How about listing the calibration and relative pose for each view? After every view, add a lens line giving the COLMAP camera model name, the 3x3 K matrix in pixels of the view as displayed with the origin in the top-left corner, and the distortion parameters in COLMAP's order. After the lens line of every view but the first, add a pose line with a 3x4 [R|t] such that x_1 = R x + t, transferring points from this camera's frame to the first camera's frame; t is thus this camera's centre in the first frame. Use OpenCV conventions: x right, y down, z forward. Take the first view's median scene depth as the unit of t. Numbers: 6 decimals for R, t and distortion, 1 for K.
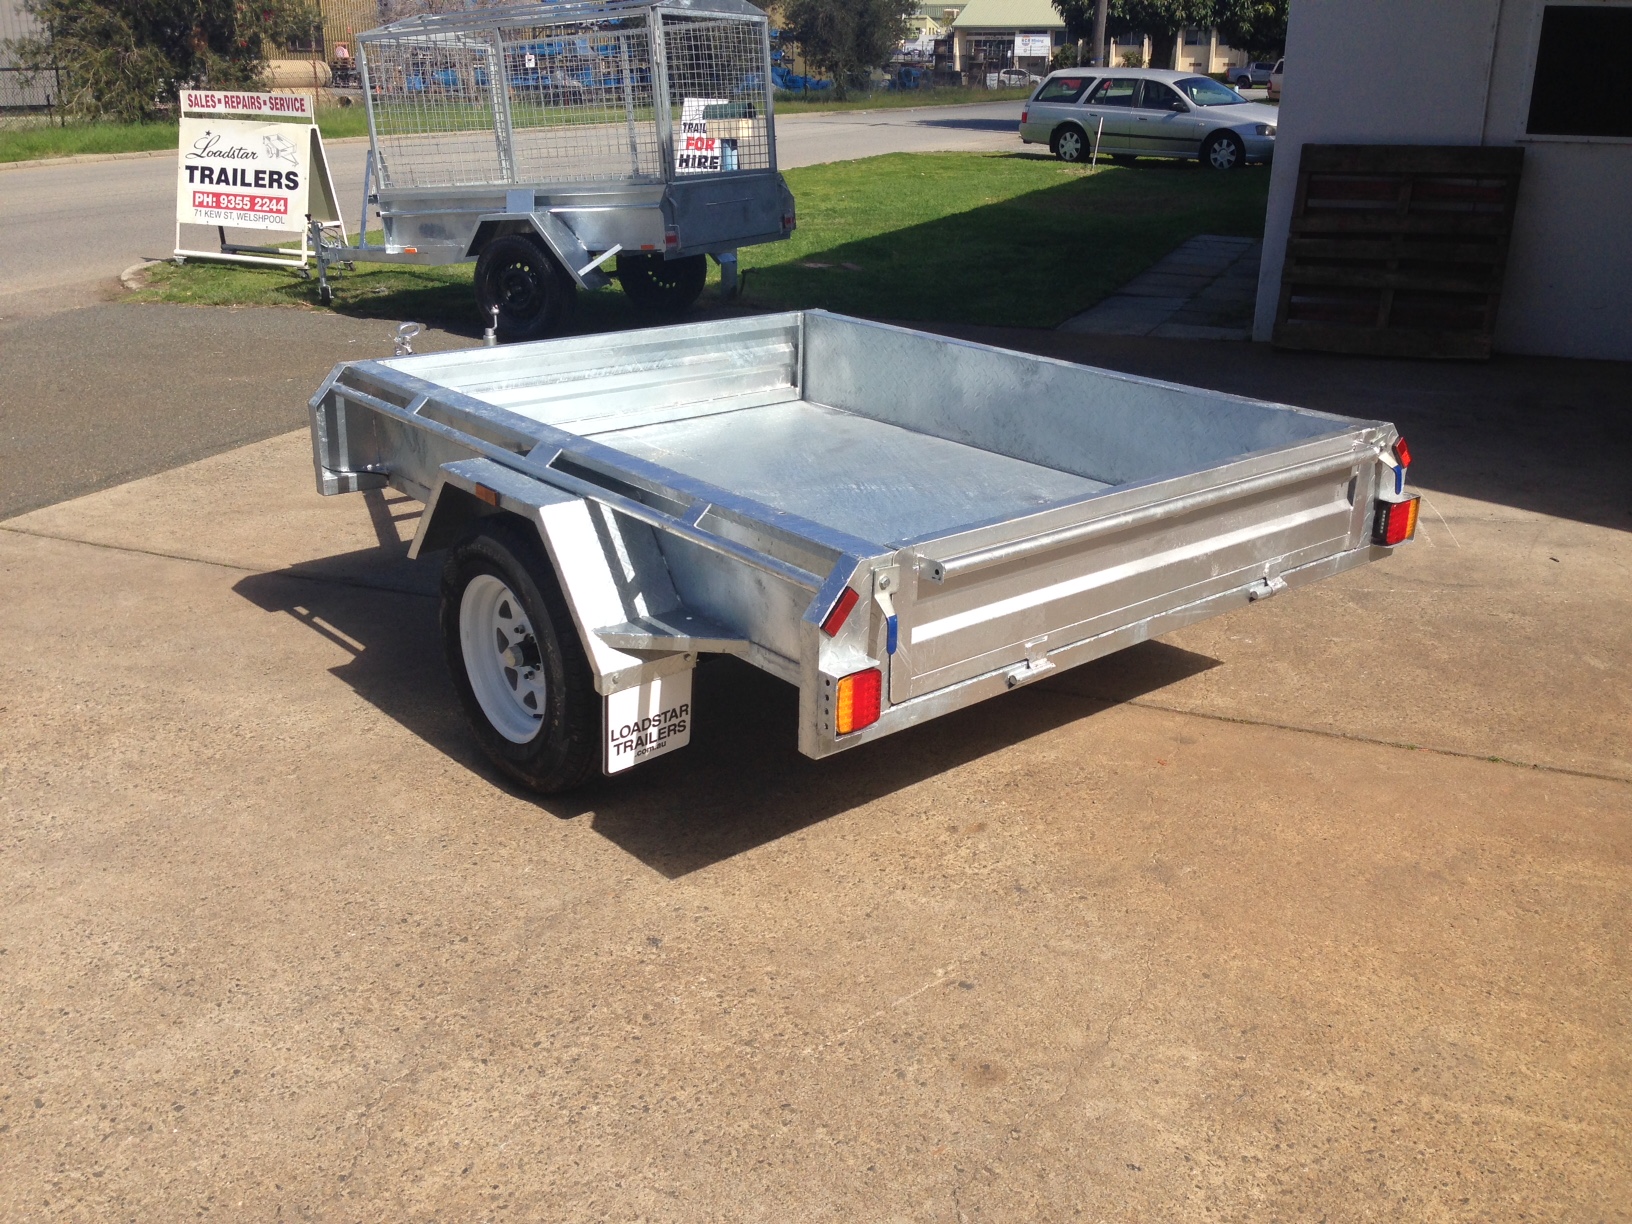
lens RADIAL K [[1592.8, 0, 816.0], [0, 1592.8, 612.0], [0, 0, 1]] dist [0.180474, -0.364253]
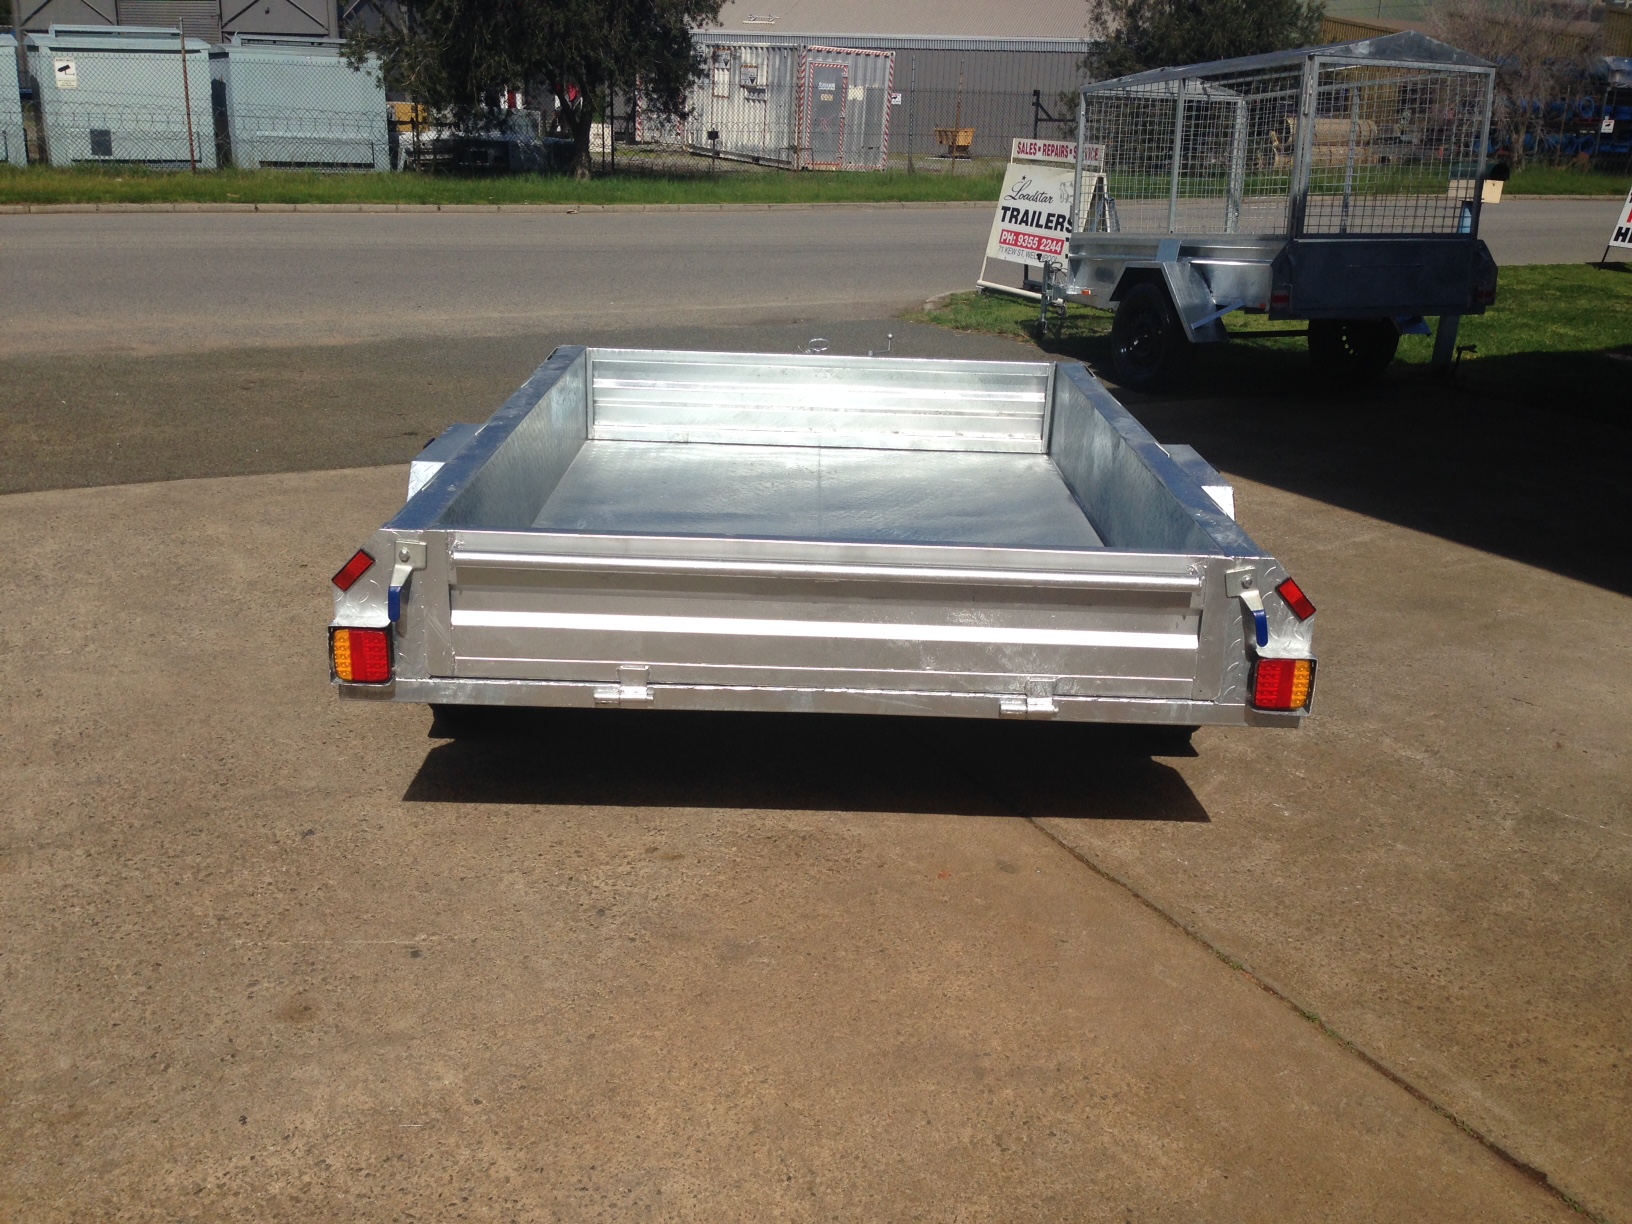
lens RADIAL K [[1592.8, 0, 816.0], [0, 1592.8, 612.0], [0, 0, 1]] dist [0.180474, -0.364253]
pose [[0.742811, 0.219024, -0.632661, 0.622545], [-0.242130, 0.968895, 0.051141, -0.068703], [0.624183, 0.115198, 0.772738, 0.224940]]
